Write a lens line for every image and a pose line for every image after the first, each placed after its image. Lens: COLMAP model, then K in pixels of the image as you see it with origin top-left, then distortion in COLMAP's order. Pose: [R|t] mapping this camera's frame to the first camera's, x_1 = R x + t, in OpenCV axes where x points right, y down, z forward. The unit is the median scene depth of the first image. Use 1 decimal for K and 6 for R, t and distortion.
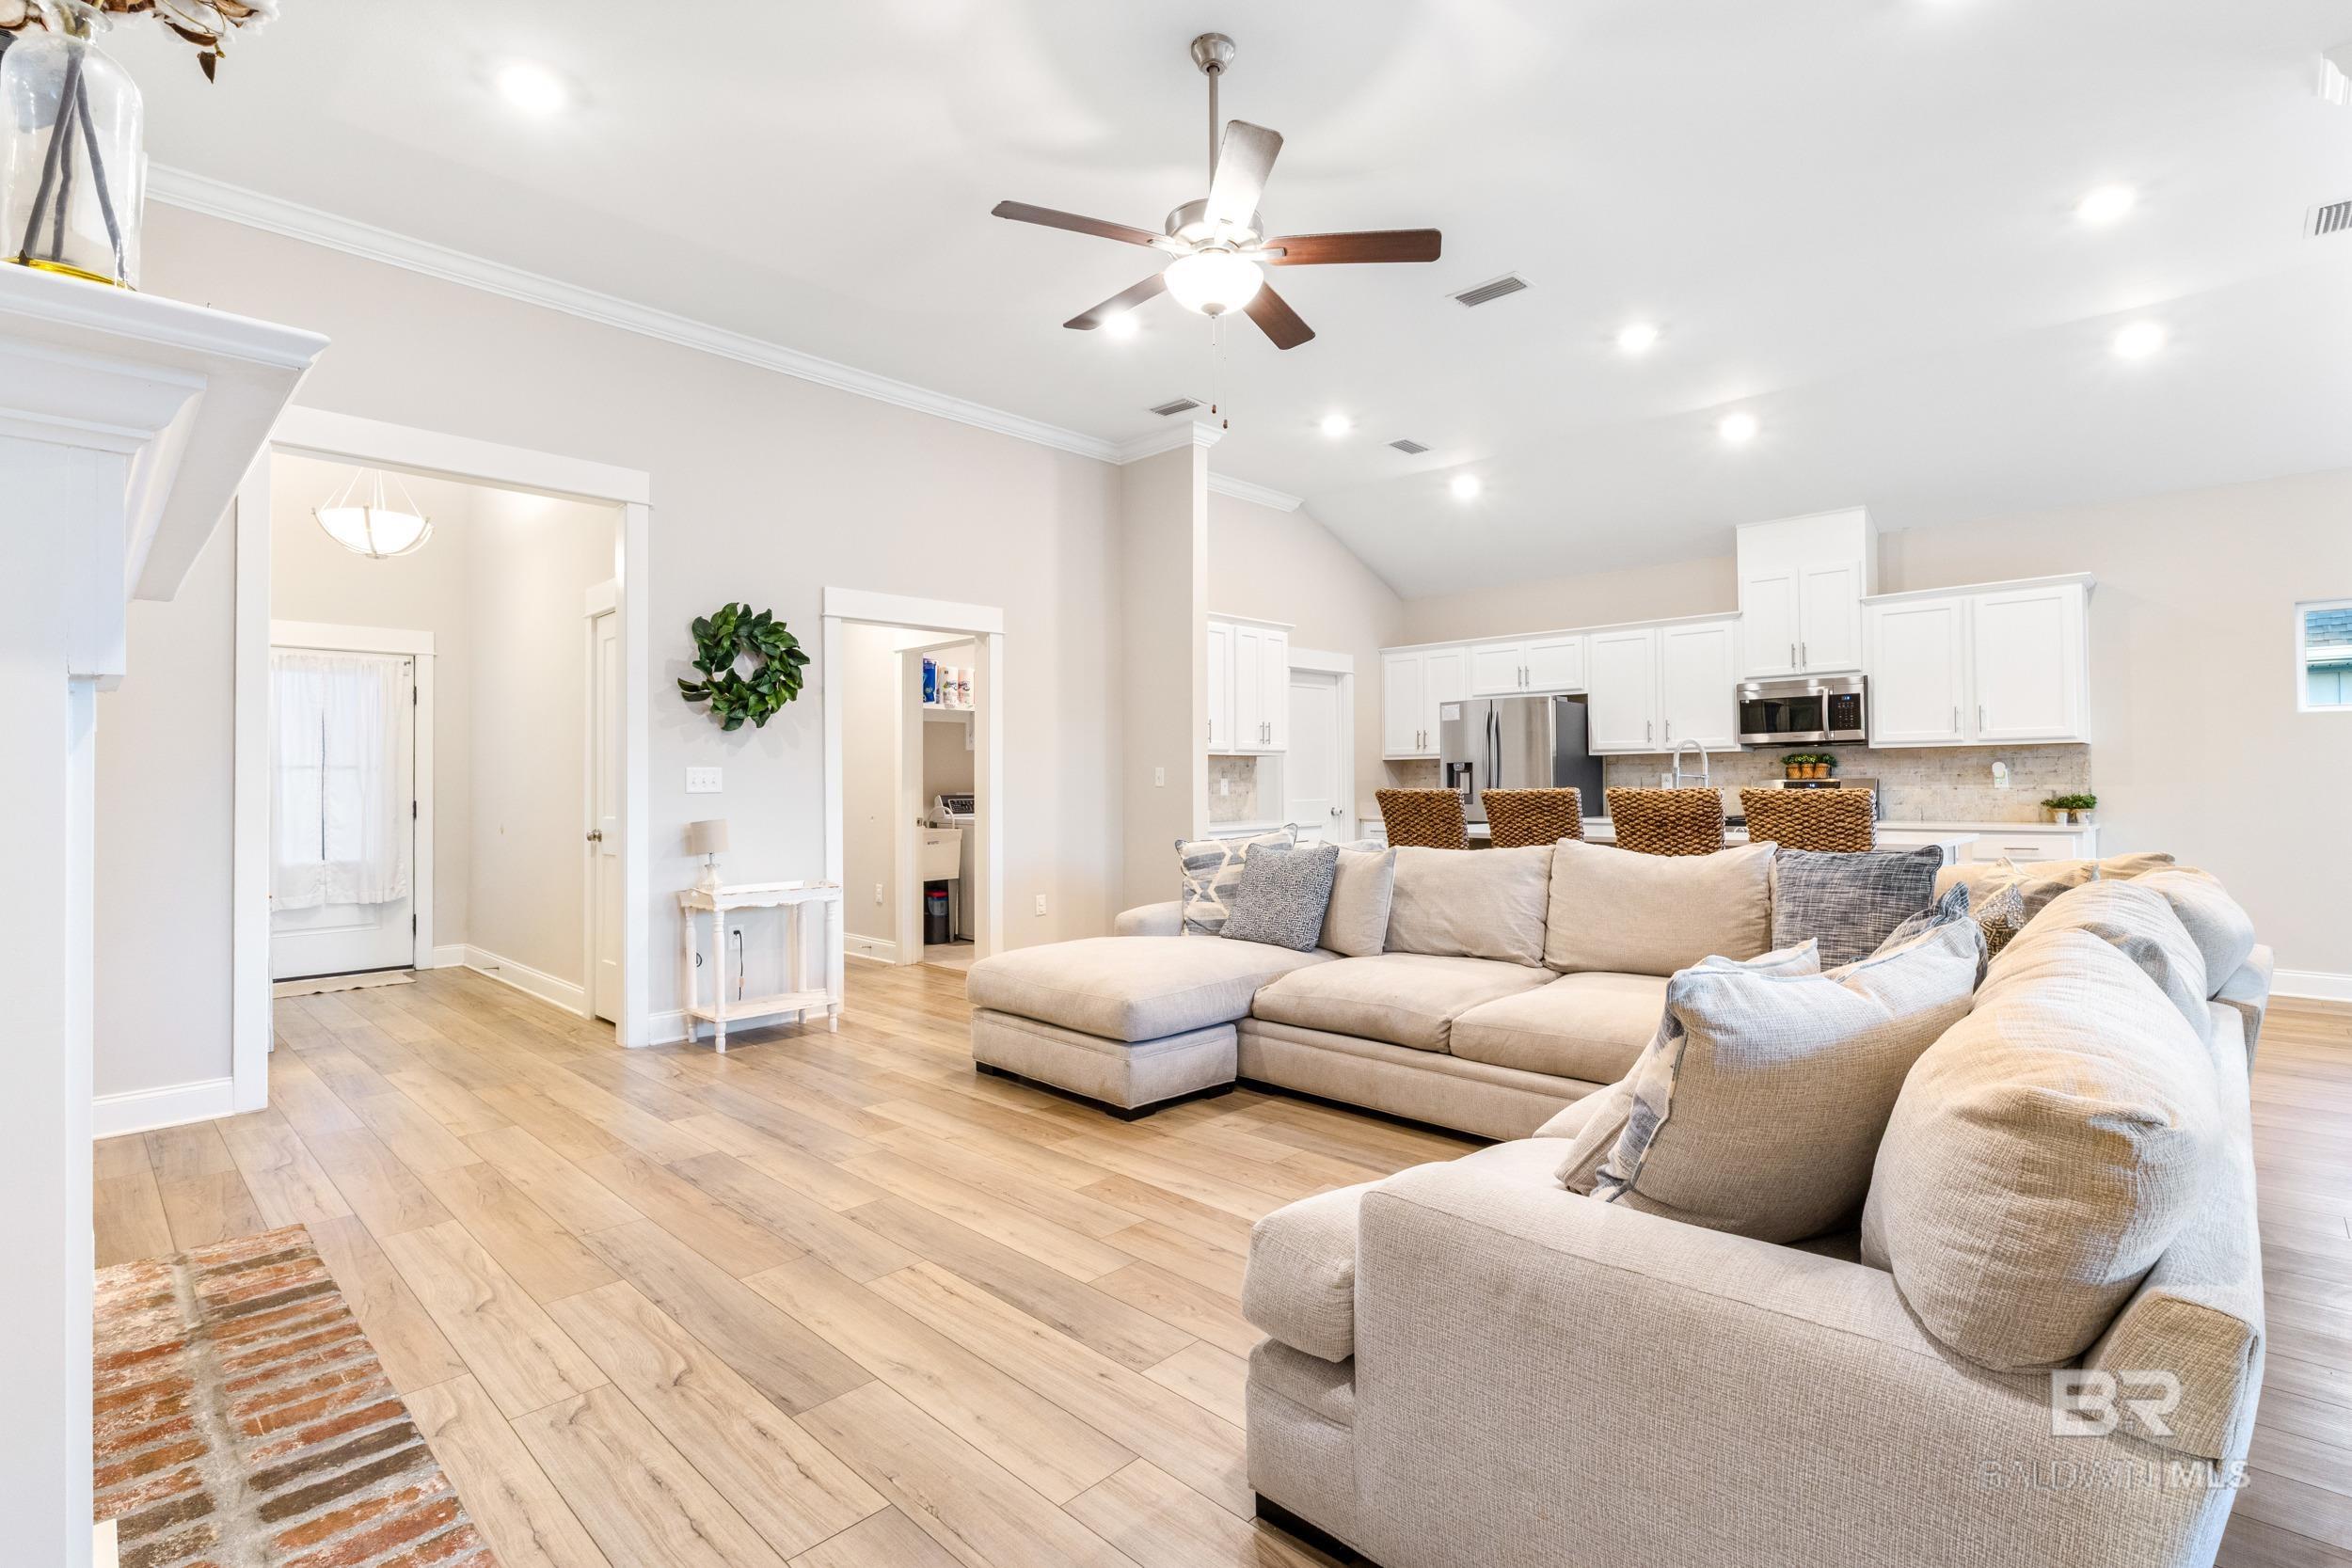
lens RADIAL K [[1098.6, 0, 1210.2], [0, 1098.6, 777.0], [0, 0, 1]] dist [-0.003523, -0.000276]
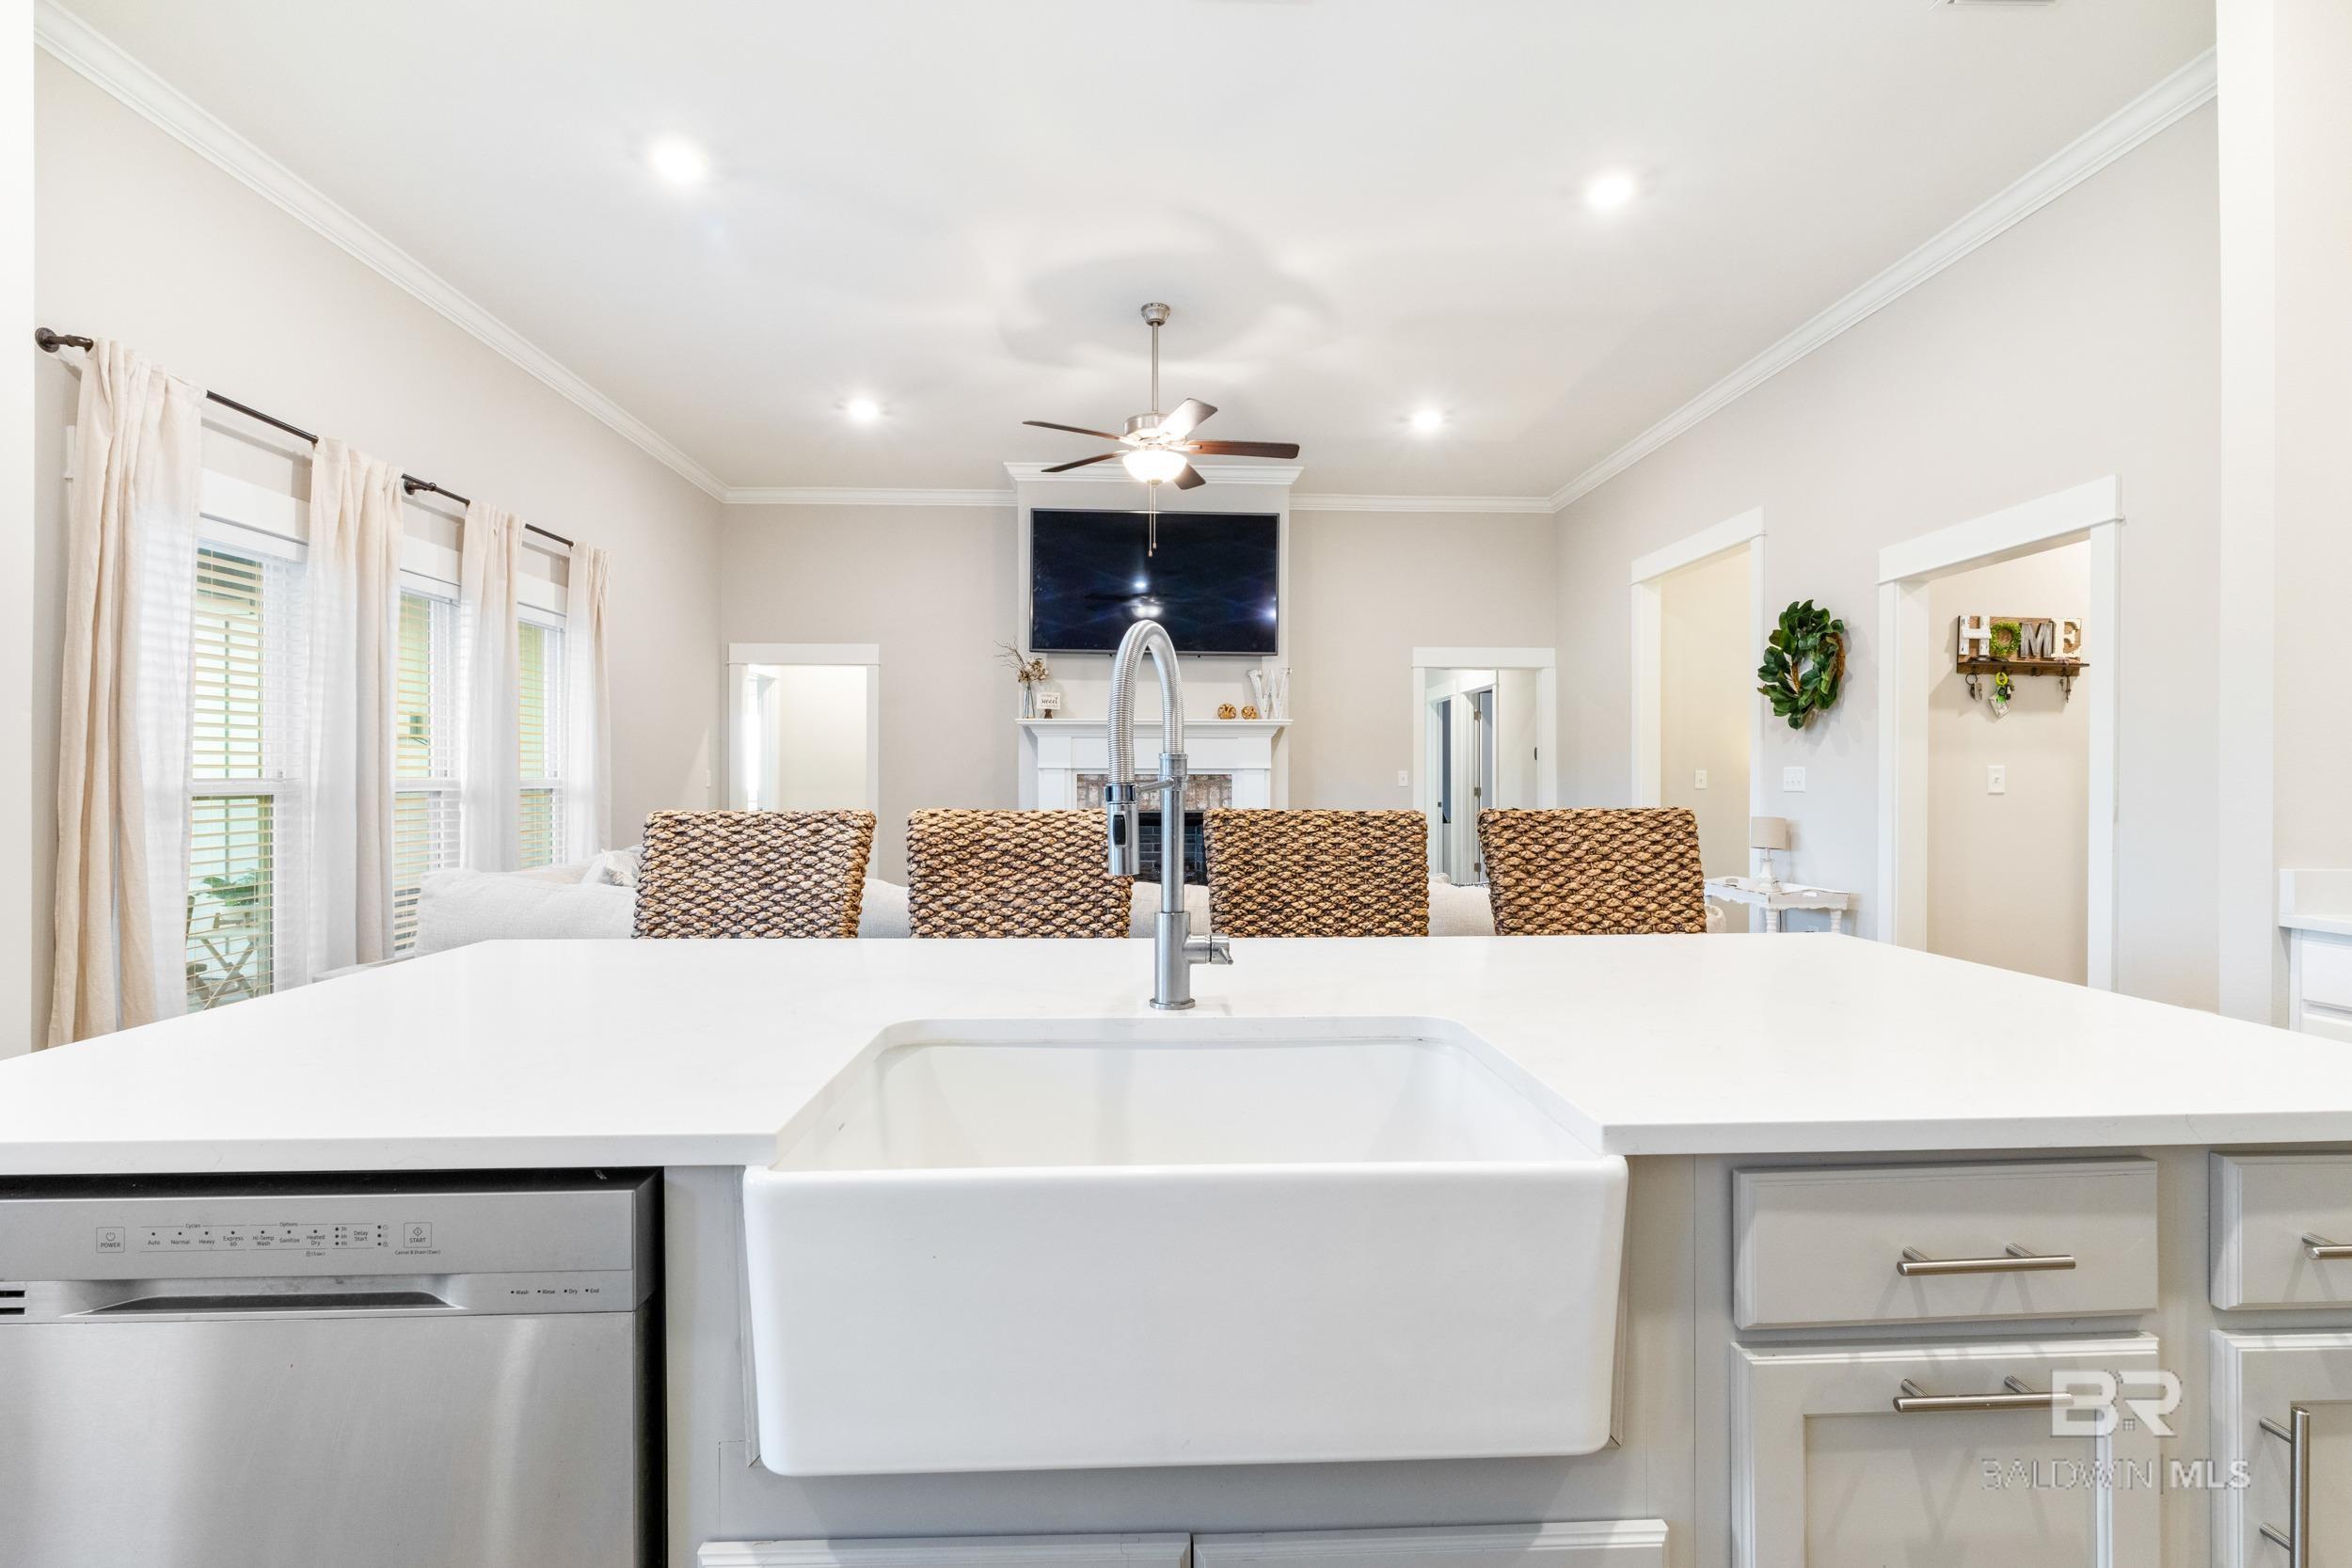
lens RADIAL K [[1054.3, 0, 1176.0], [0, 1054.3, 784.0], [0, 0, 1]] dist [-0.000450, 0.000104]
pose [[-0.691301, 0.010054, -0.722497, 0.665181], [0.008316, 0.999948, 0.005959, -0.003482], [0.722519, -0.001889, -0.691348, 1.286763]]
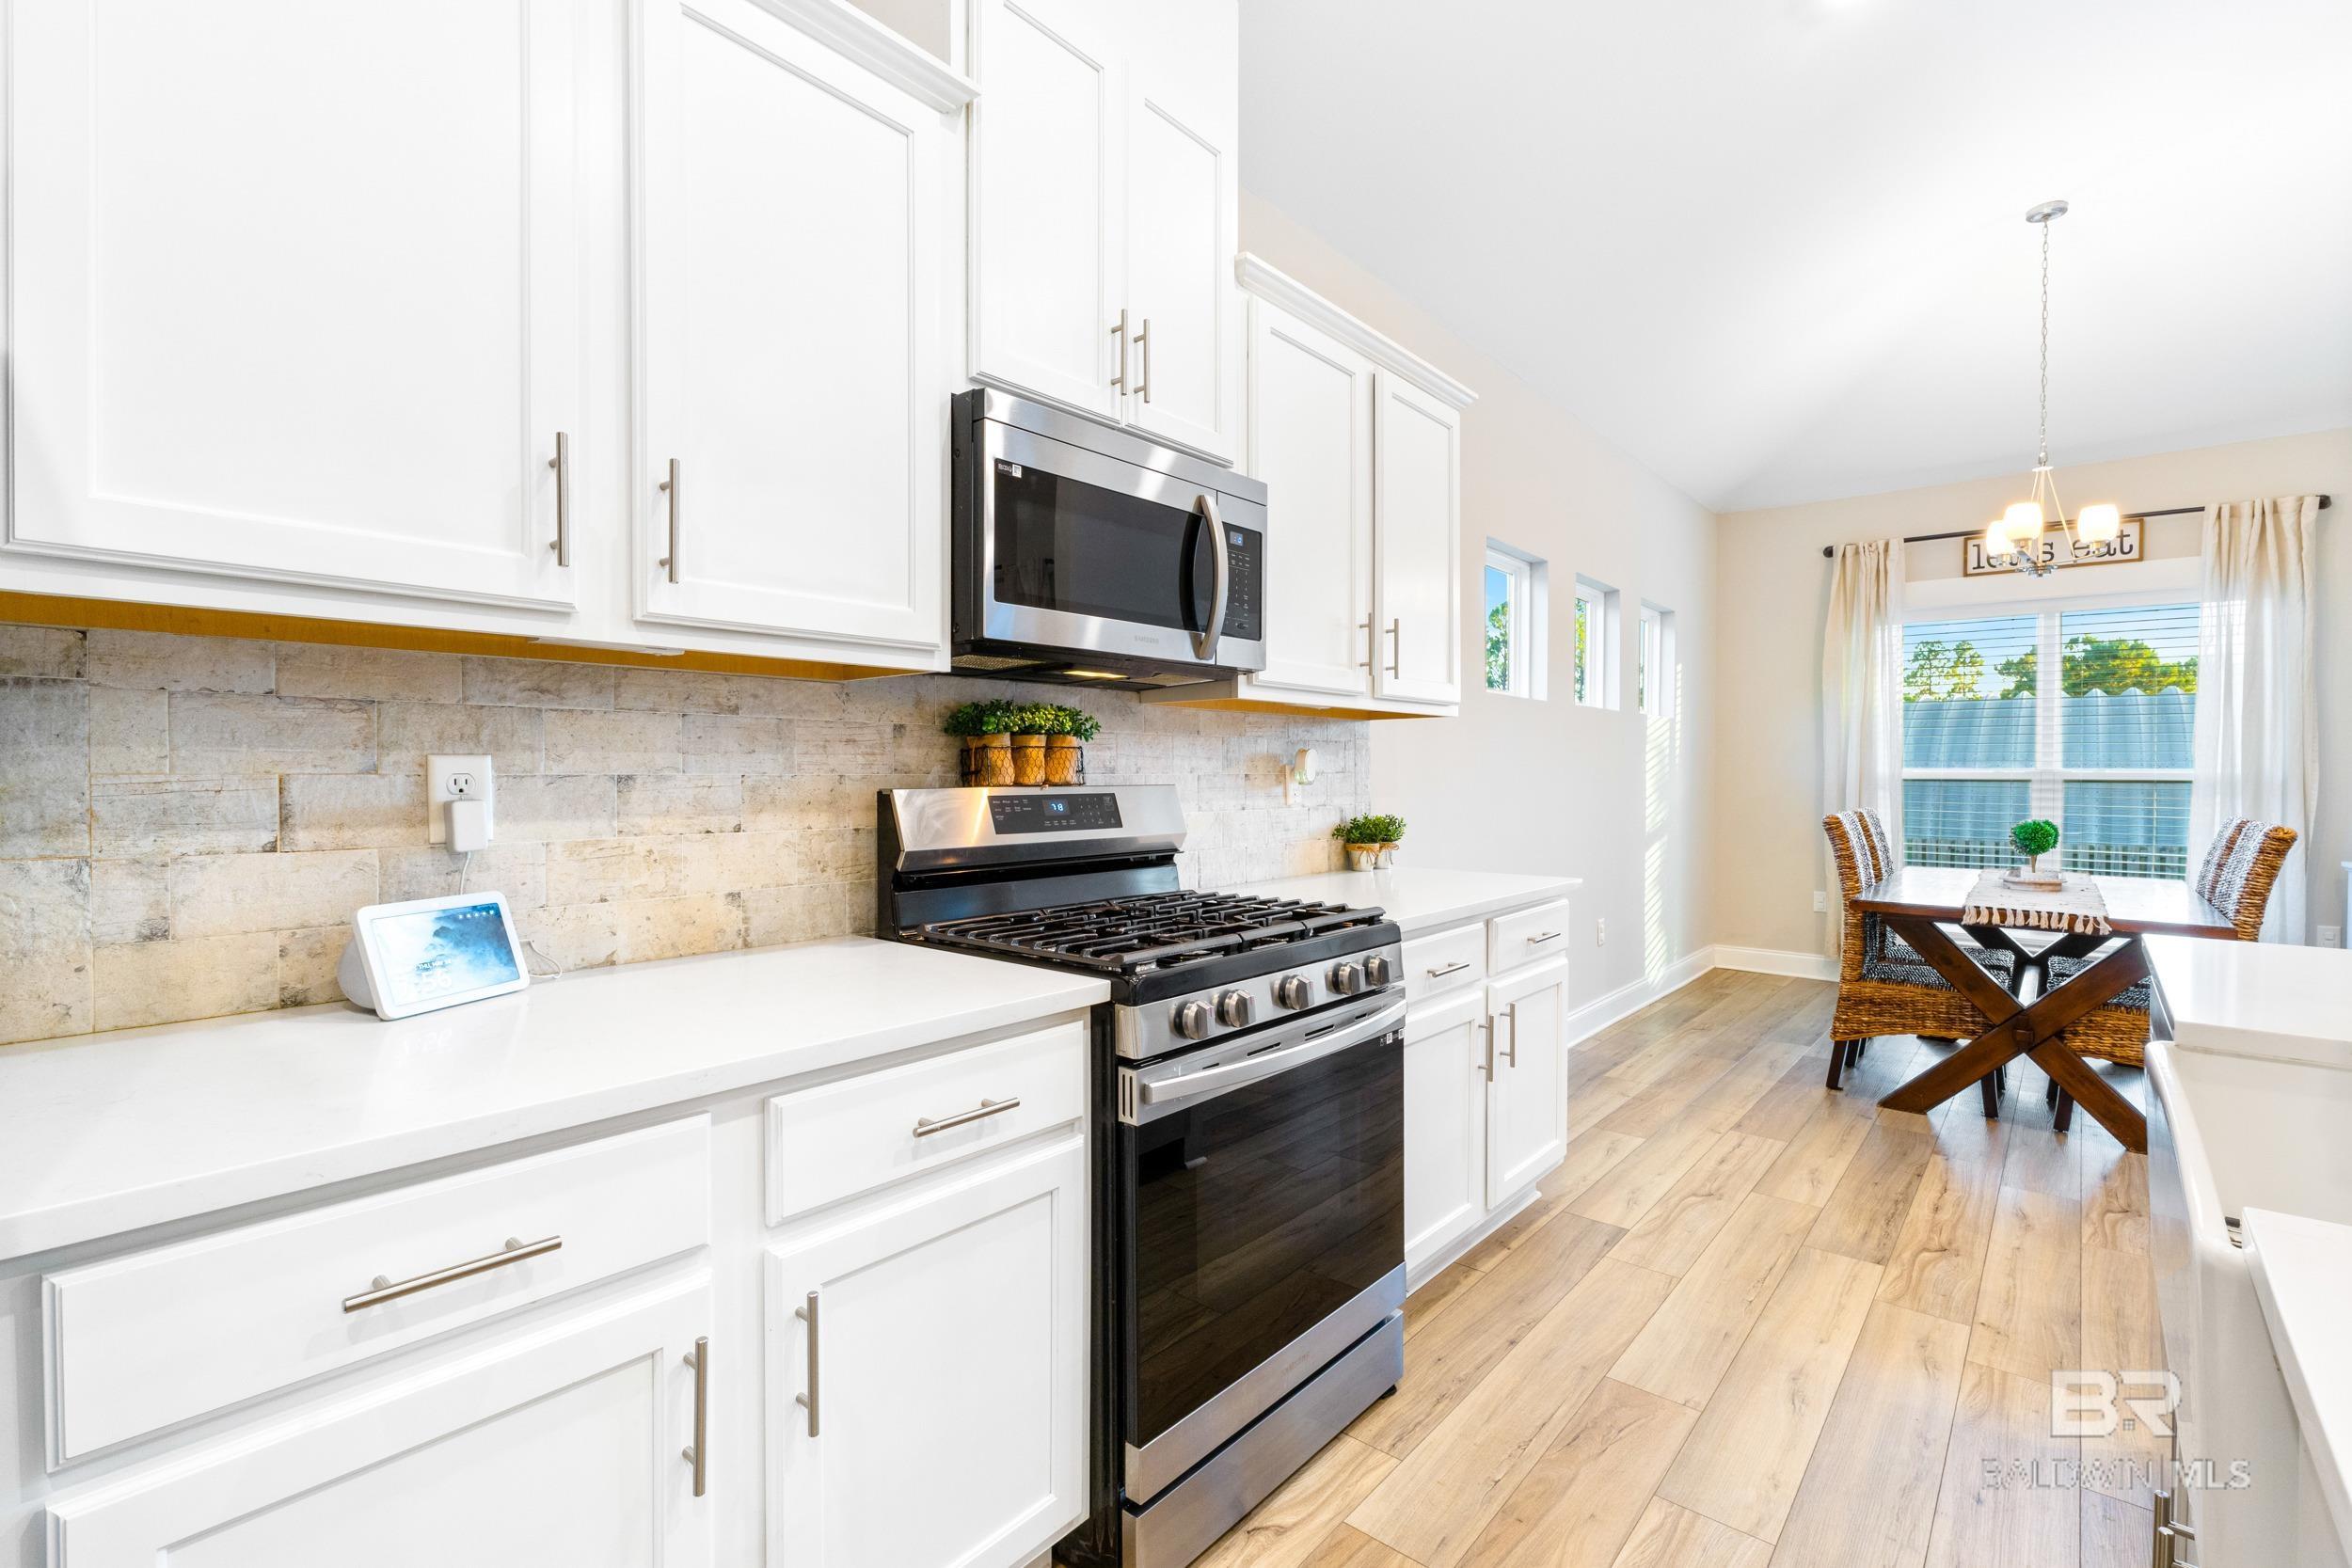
lens RADIAL K [[1054.3, 0, 1176.0], [0, 1054.3, 784.0], [0, 0, 1]] dist [-0.000450, 0.000104]
pose [[-0.054144, -0.003343, 0.998528, 0.351910], [-0.008374, 0.999961, 0.002893, -0.000063], [-0.998498, -0.008205, -0.054170, 1.366584]]
